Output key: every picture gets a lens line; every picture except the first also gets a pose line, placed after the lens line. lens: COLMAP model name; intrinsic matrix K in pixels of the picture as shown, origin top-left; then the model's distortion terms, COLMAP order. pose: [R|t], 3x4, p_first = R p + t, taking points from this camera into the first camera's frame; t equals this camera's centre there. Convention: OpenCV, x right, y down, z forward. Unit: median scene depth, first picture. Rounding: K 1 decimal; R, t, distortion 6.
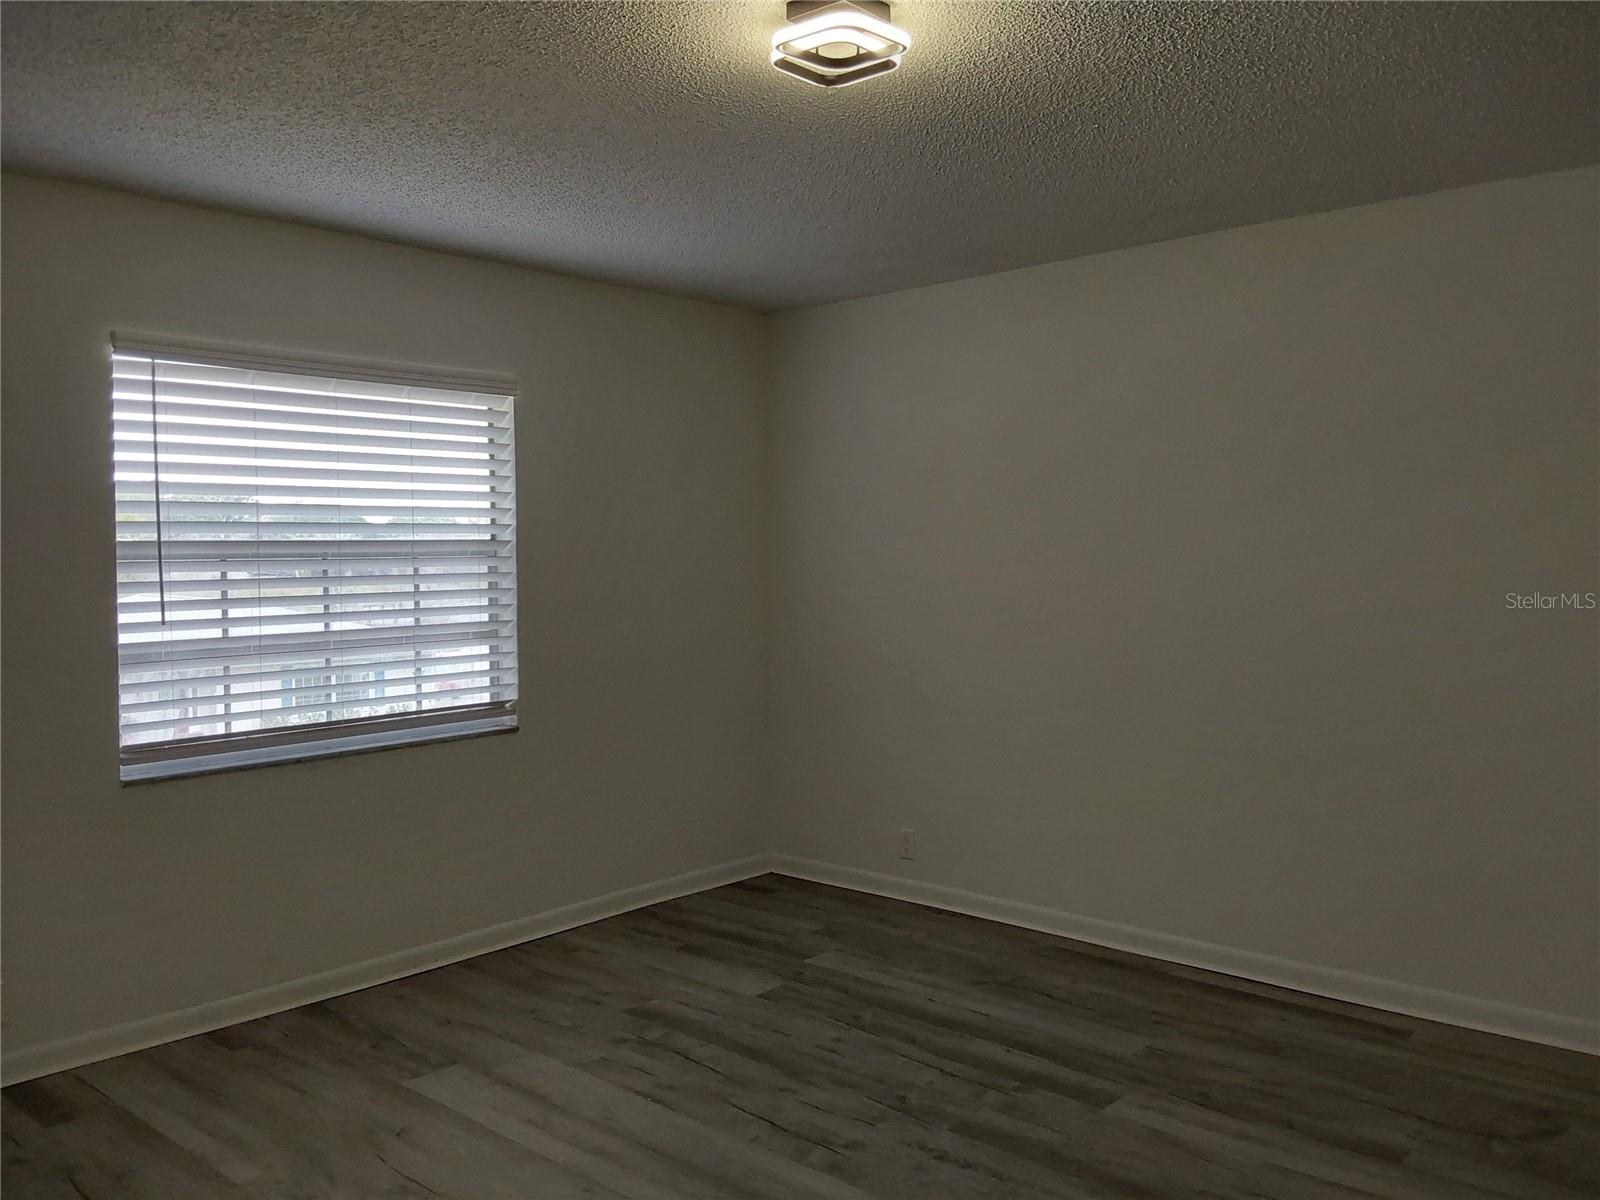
lens RADIAL K [[1274.4, 0, 805.9], [0, 1274.4, 586.9], [0, 0, 1]] dist [0.165213, -0.283295]
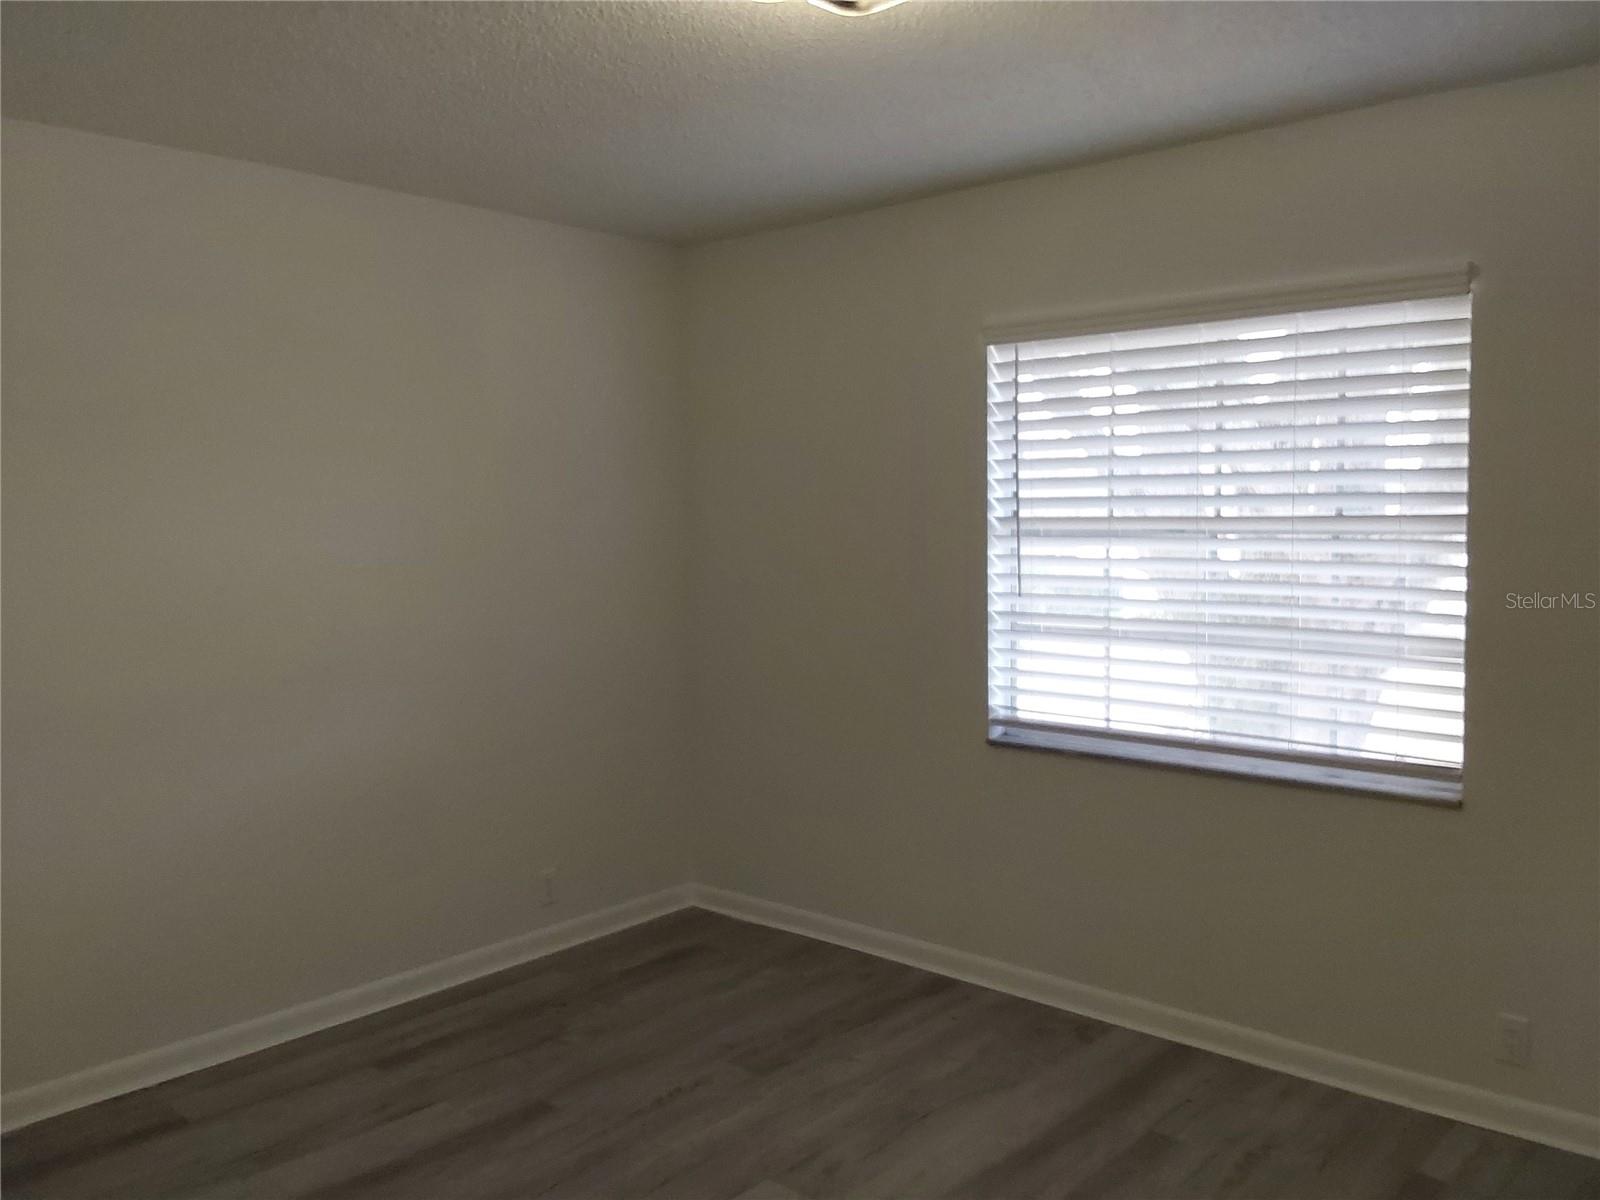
lens RADIAL K [[1274.4, 0, 805.9], [0, 1274.4, 586.9], [0, 0, 1]] dist [0.165213, -0.283295]
pose [[-0.000165, 0.058416, -0.998292, 0.473196], [-0.042363, 0.997396, 0.058370, -0.027120], [0.999102, 0.042300, 0.002310, 0.727310]]
